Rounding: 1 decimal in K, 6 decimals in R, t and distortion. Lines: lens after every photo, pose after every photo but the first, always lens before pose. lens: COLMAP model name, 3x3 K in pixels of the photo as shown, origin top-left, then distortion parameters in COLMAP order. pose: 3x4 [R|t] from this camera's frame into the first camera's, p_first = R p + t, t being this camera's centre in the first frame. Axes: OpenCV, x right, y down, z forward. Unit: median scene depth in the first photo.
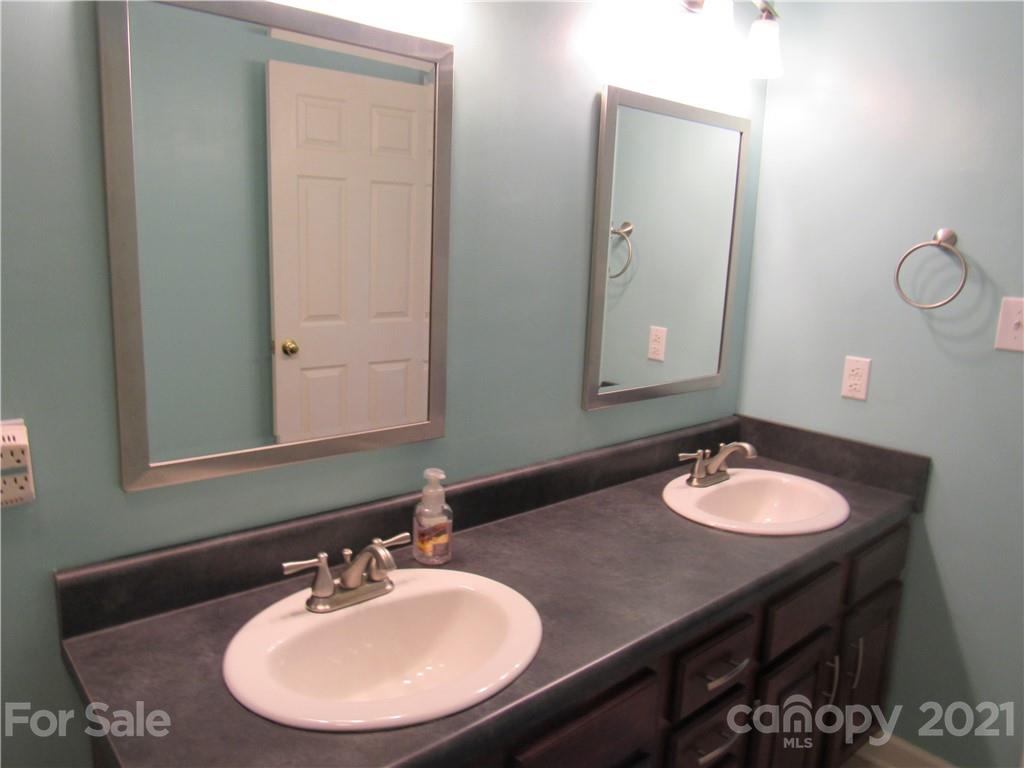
lens RADIAL K [[728.1, 0, 512.0], [0, 728.1, 384.0], [0, 0, 1]] dist [-0.026826, -0.002691]
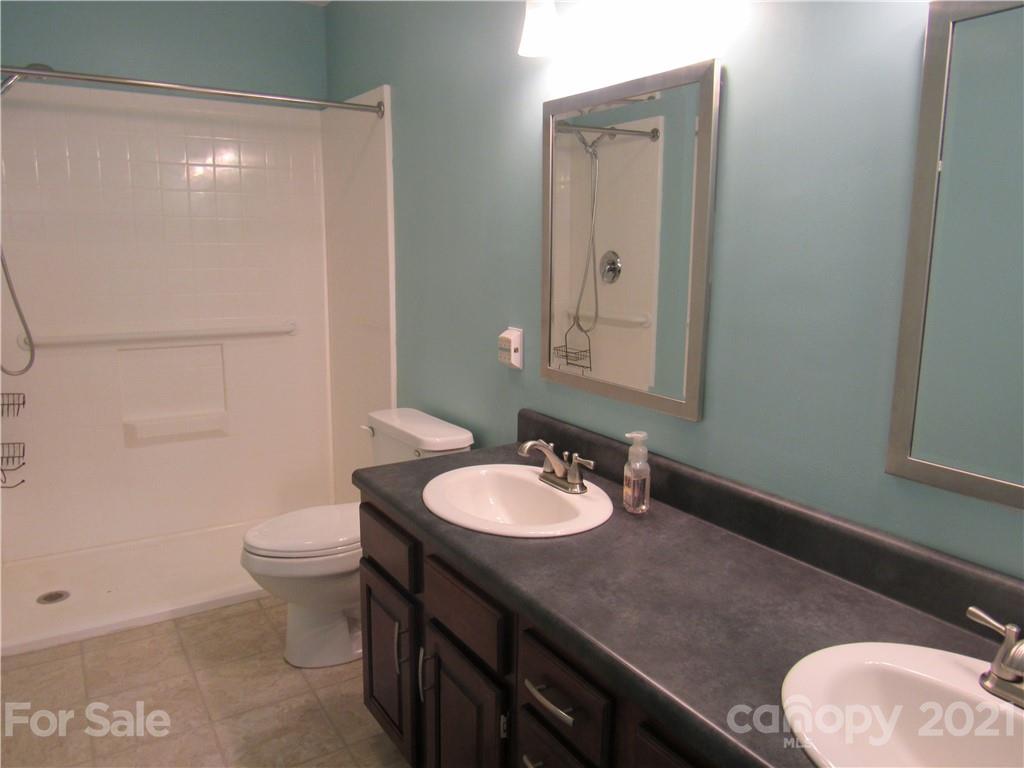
lens RADIAL K [[728.1, 0, 512.0], [0, 728.1, 384.0], [0, 0, 1]] dist [-0.026826, -0.002691]
pose [[-0.137145, 0.164644, -0.976772, 1.007192], [-0.196124, 0.962055, 0.189700, -0.135340], [0.970941, 0.217585, -0.099650, 0.846912]]
